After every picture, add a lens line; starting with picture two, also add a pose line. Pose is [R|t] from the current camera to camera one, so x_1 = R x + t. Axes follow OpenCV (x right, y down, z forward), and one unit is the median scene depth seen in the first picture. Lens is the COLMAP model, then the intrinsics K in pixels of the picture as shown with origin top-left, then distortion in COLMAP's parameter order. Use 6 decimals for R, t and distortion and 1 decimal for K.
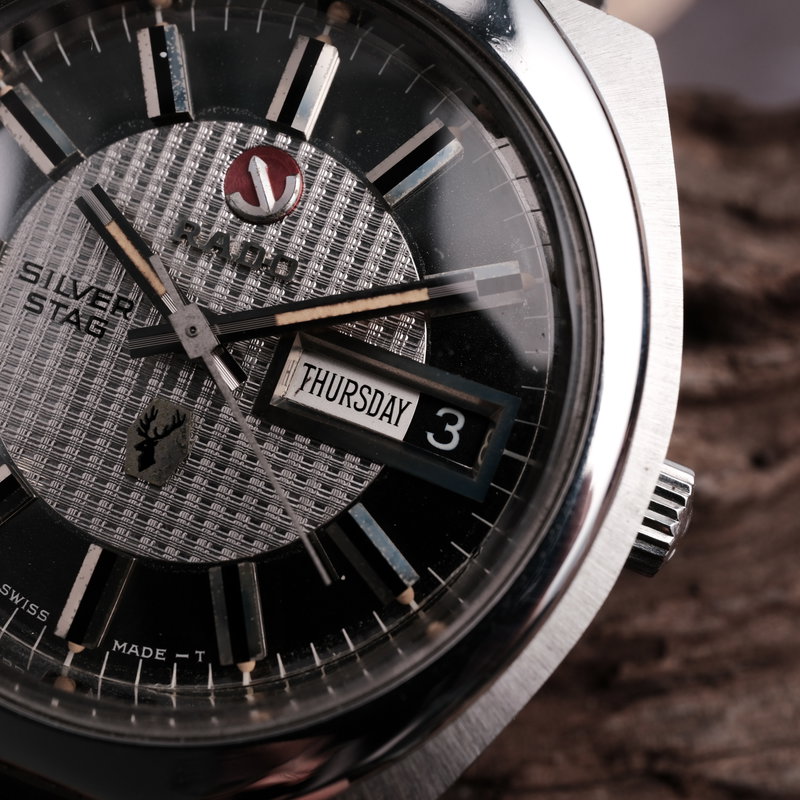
lens RADIAL K [[1367.0, 0, 400.0], [0, 1367.0, 400.0], [0, 0, 1]] dist [-0.023931, 0.081488]
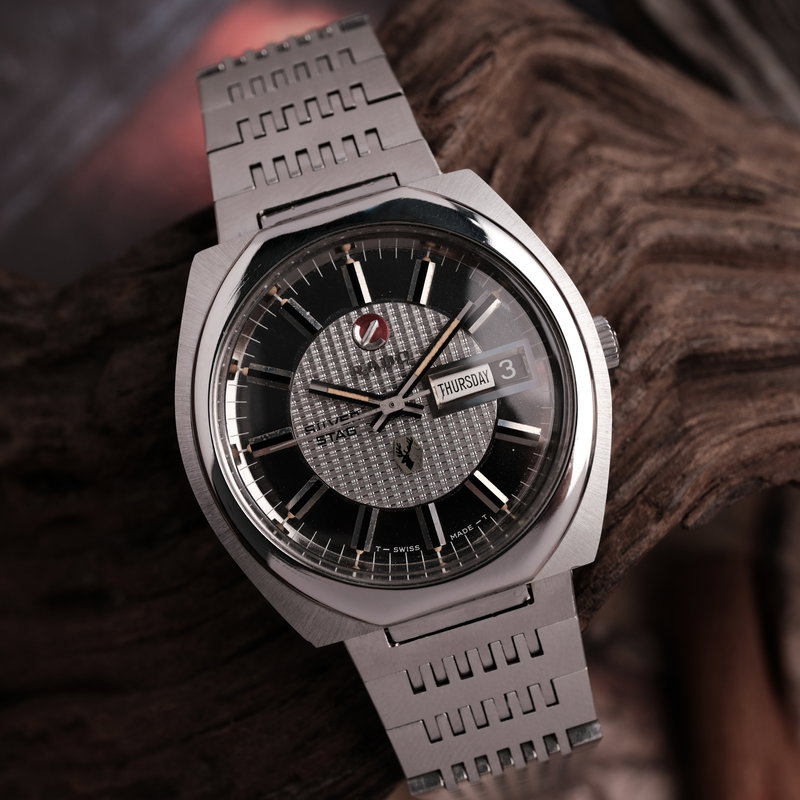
lens RADIAL K [[1367.0, 0, 400.0], [0, 1367.0, 400.0], [0, 0, 1]] dist [-0.023931, 0.081488]
pose [[0.783528, -0.613418, 0.099005, -0.348080], [0.609416, 0.789740, 0.070165, -0.198549], [-0.121229, 0.005359, 0.992610, -1.164665]]
